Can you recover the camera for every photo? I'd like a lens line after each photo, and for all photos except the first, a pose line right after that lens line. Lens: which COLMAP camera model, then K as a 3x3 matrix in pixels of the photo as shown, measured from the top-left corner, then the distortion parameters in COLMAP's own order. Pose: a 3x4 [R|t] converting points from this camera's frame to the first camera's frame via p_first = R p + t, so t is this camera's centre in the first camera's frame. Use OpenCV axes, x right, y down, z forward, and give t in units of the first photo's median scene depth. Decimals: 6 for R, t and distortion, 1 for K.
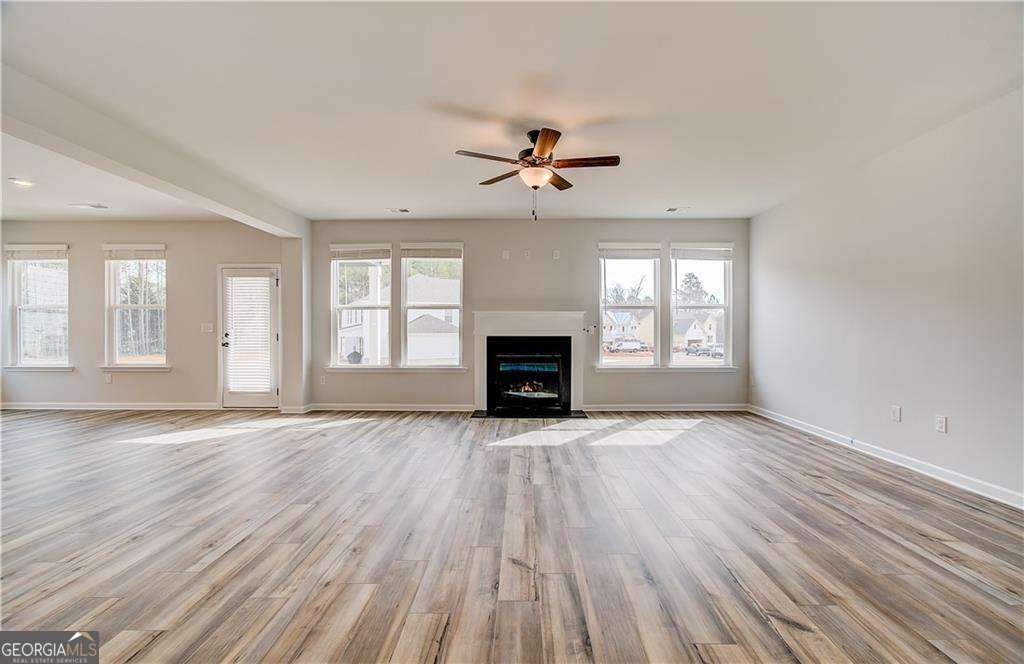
lens RADIAL K [[442.0, 0, 514.7], [0, 442.0, 330.4], [0, 0, 1]] dist [-0.006021, 0.002881]
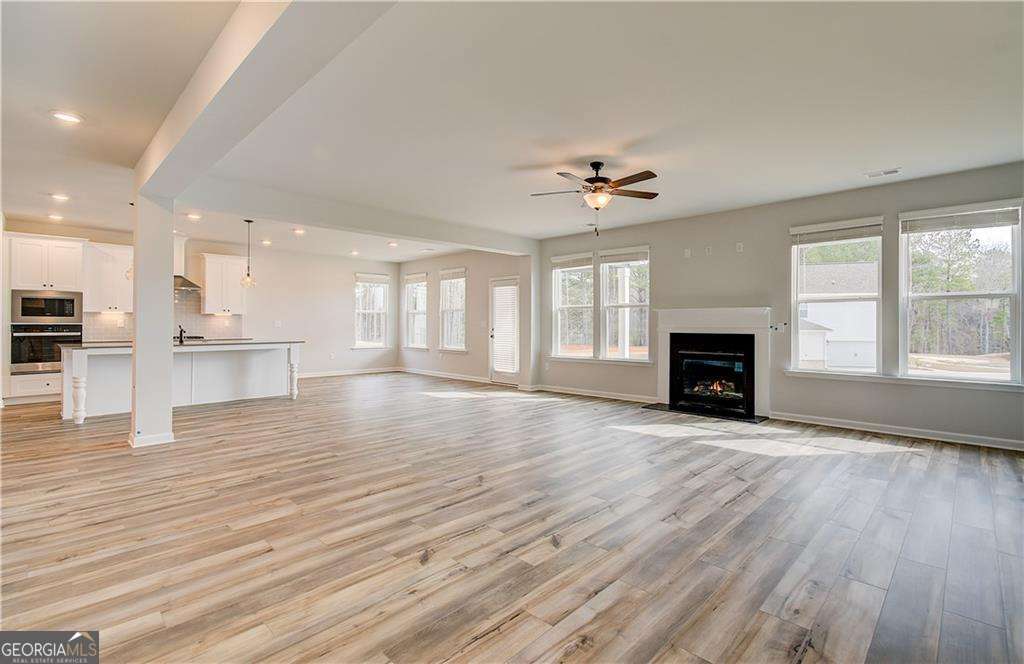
lens RADIAL K [[467.7, 0, 512.9], [0, 467.7, 323.9], [0, 0, 1]] dist [0.007932, 0.002361]
pose [[0.730729, 0.001101, -0.682667, 0.415865], [-0.003520, 0.999991, -0.002154, -0.004200], [0.682659, 0.003977, 0.730726, -0.044903]]
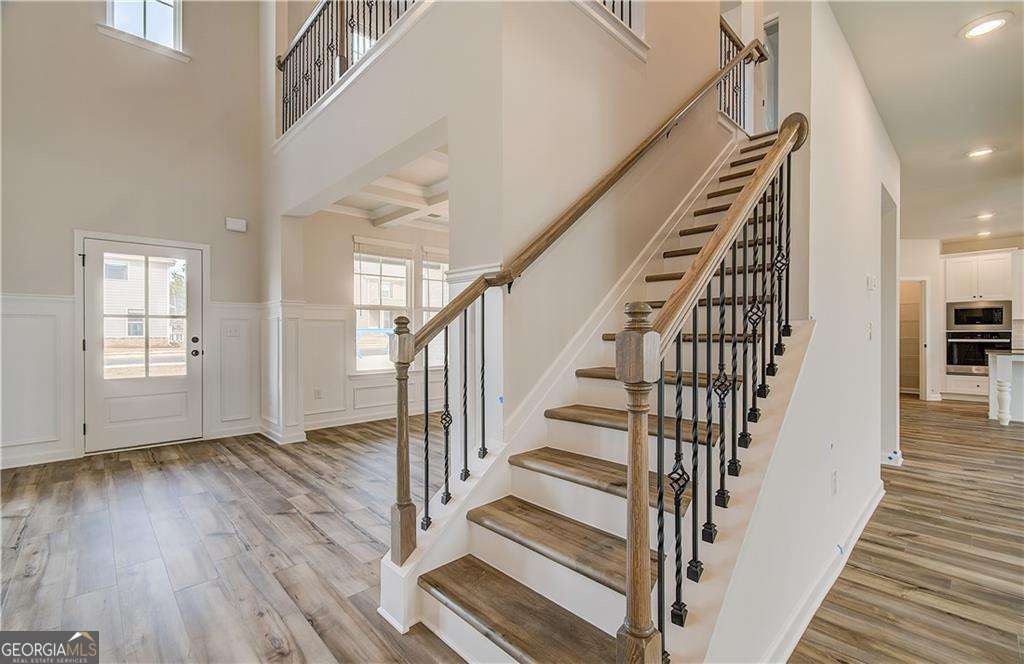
lens RADIAL K [[442.0, 0, 506.7], [0, 442.0, 332.7], [0, 0, 1]] dist [-0.006021, 0.002881]
pose [[-0.713367, 0.003067, -0.700784, 0.482158], [0.004128, 0.999991, 0.000174, -0.004369], [0.700779, -0.002769, -0.713374, -0.031818]]
